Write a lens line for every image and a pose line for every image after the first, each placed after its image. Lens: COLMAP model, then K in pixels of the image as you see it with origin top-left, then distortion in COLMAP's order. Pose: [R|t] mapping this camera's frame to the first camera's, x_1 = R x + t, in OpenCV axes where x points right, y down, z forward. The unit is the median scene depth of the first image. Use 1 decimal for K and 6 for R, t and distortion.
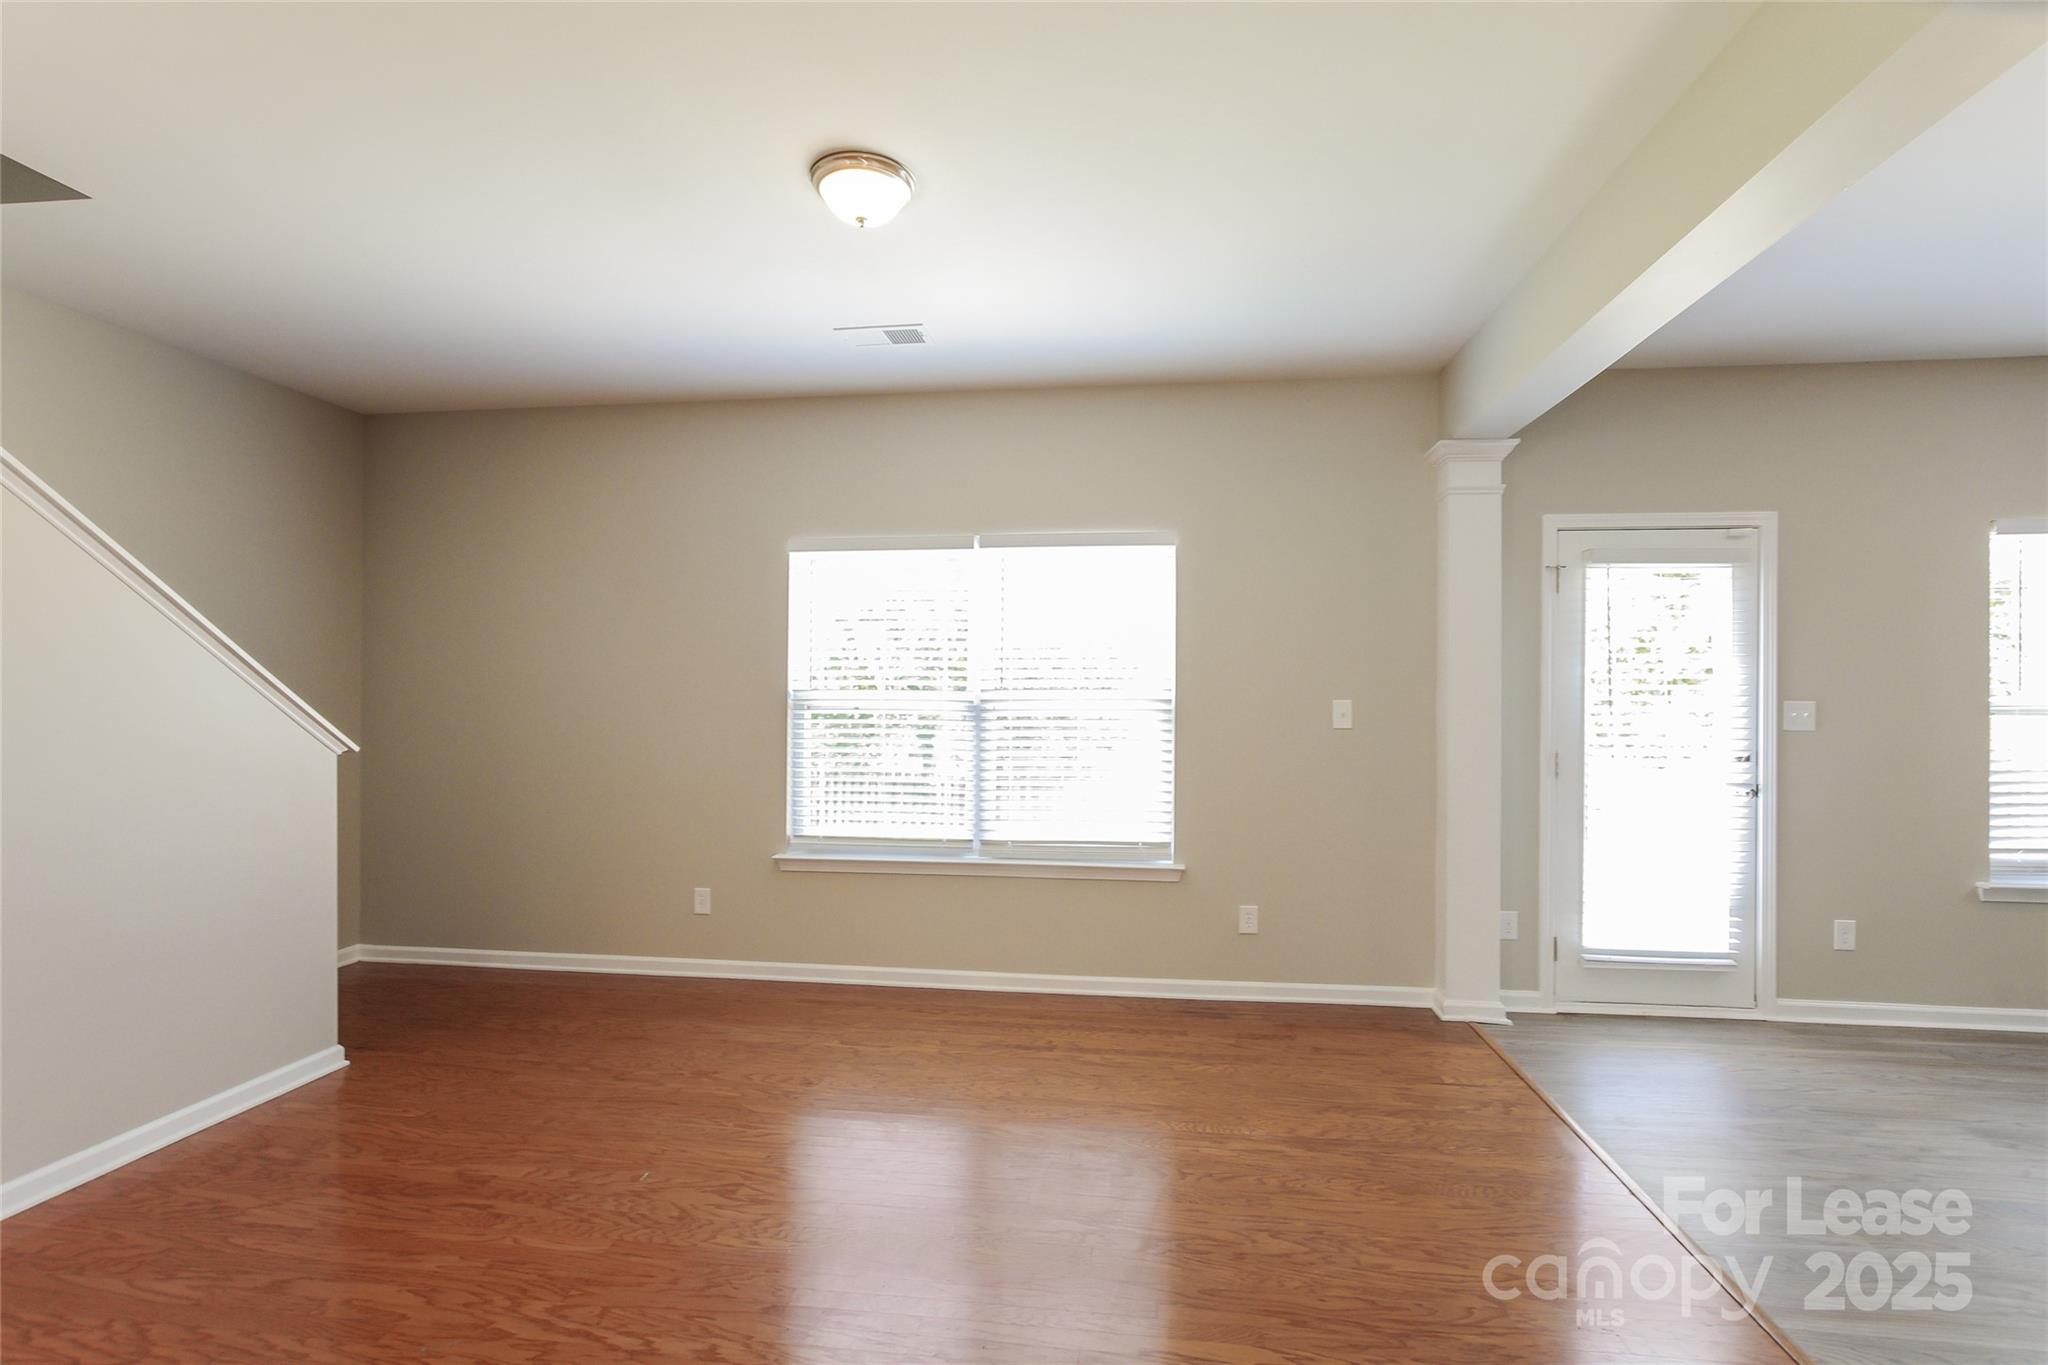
lens RADIAL K [[918.9, 0, 1059.5], [0, 918.9, 694.7], [0, 0, 1]] dist [-0.004699, -0.000028]
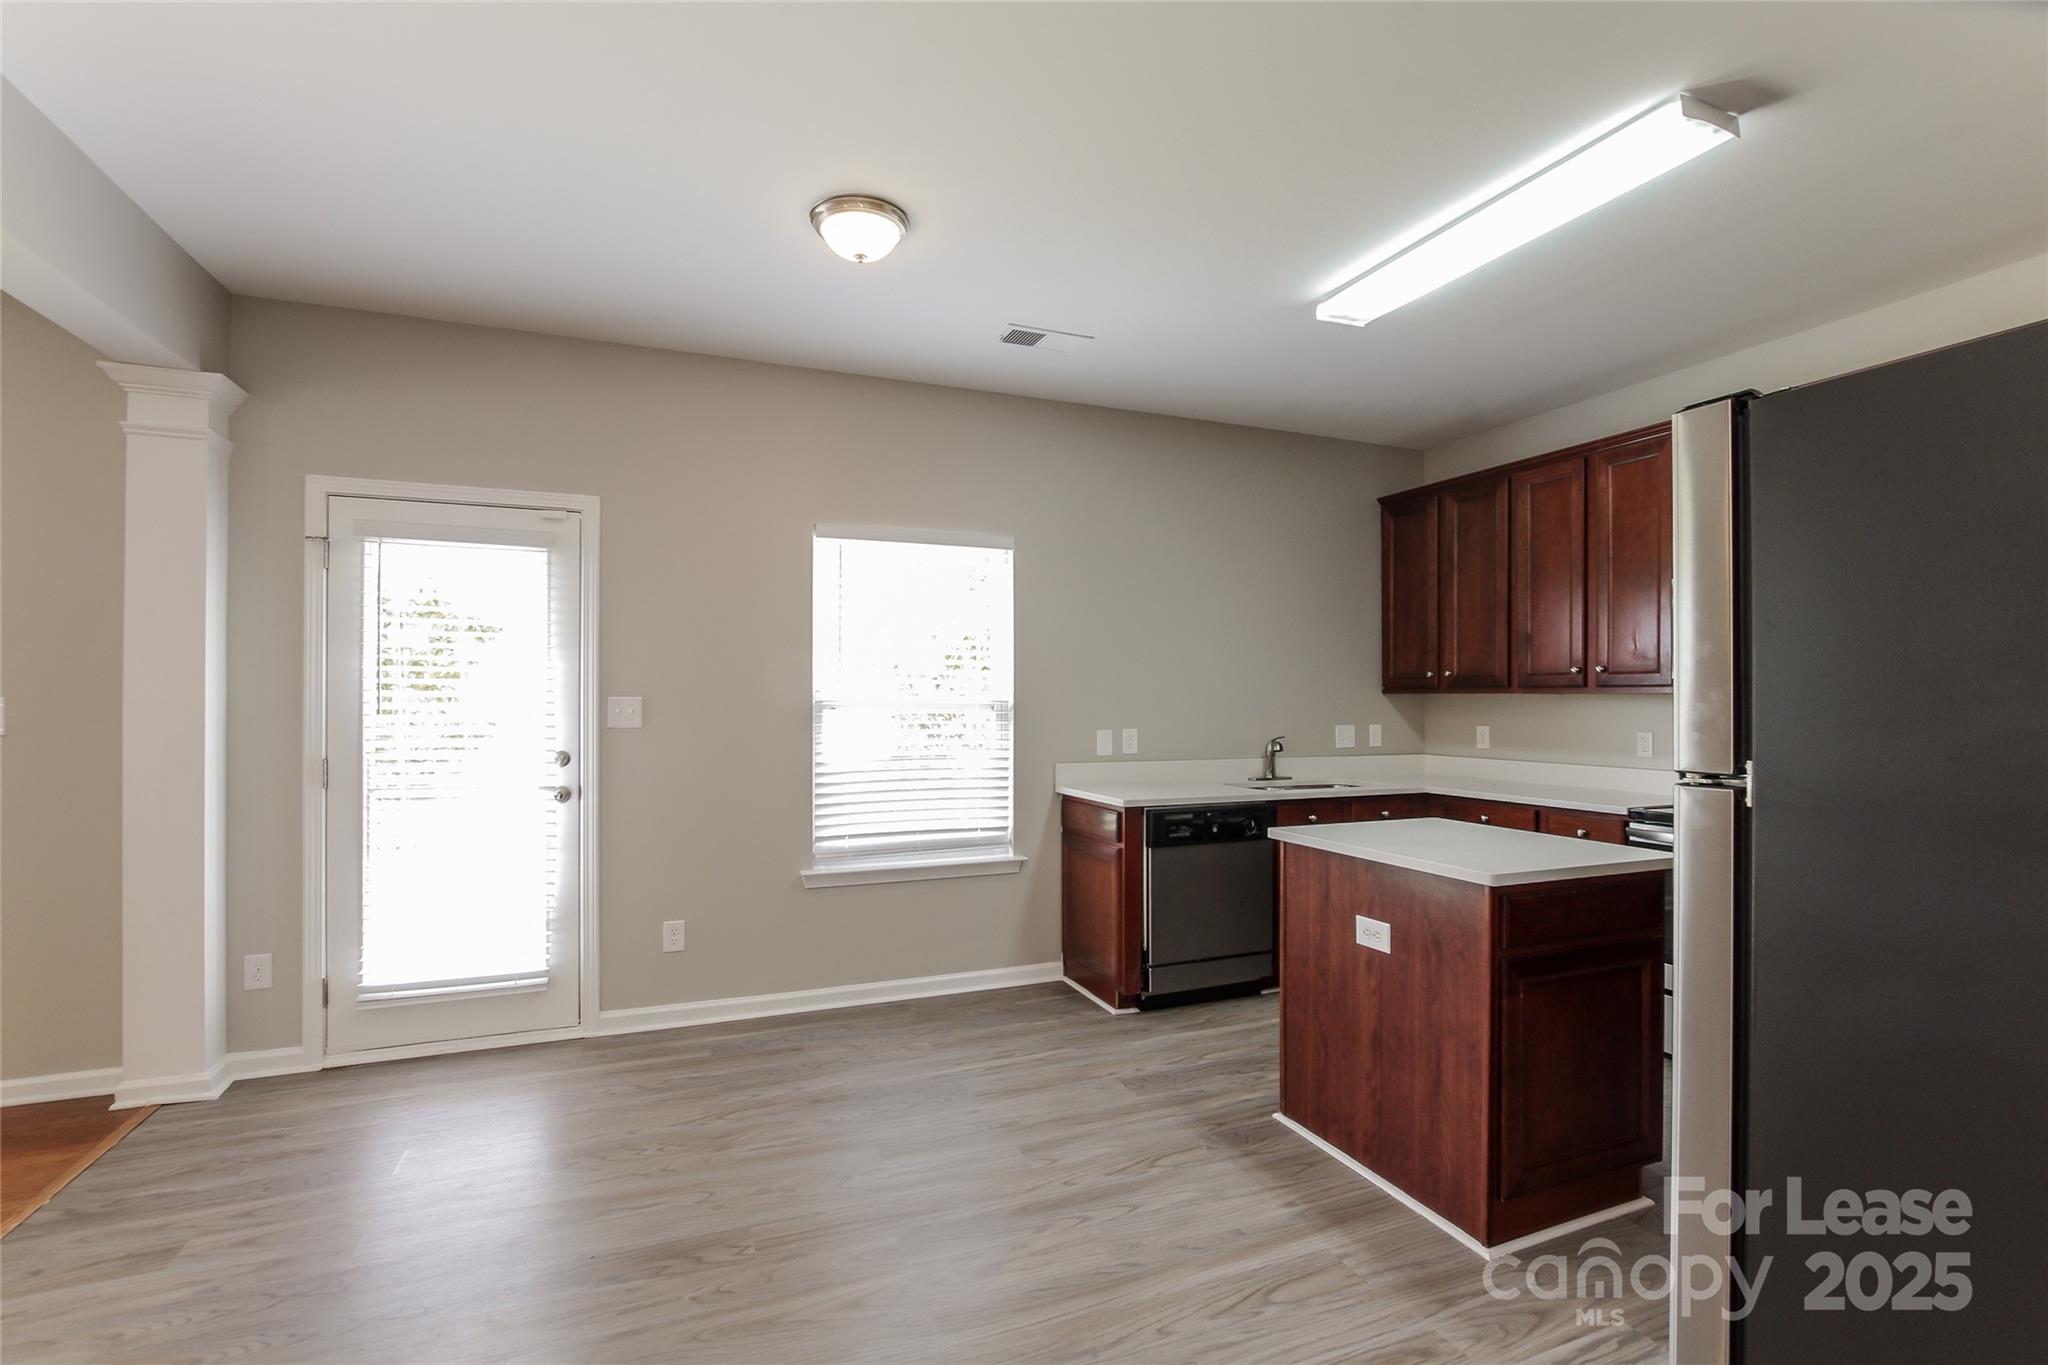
lens RADIAL K [[918.9, 0, 1059.5], [0, 918.9, 694.7], [0, 0, 1]] dist [-0.004699, -0.000028]
pose [[0.881015, -0.000448, 0.473089, 0.754220], [0.000820, 0.999999, -0.000579, 0.005540], [-0.473088, 0.000898, 0.881015, -0.057942]]
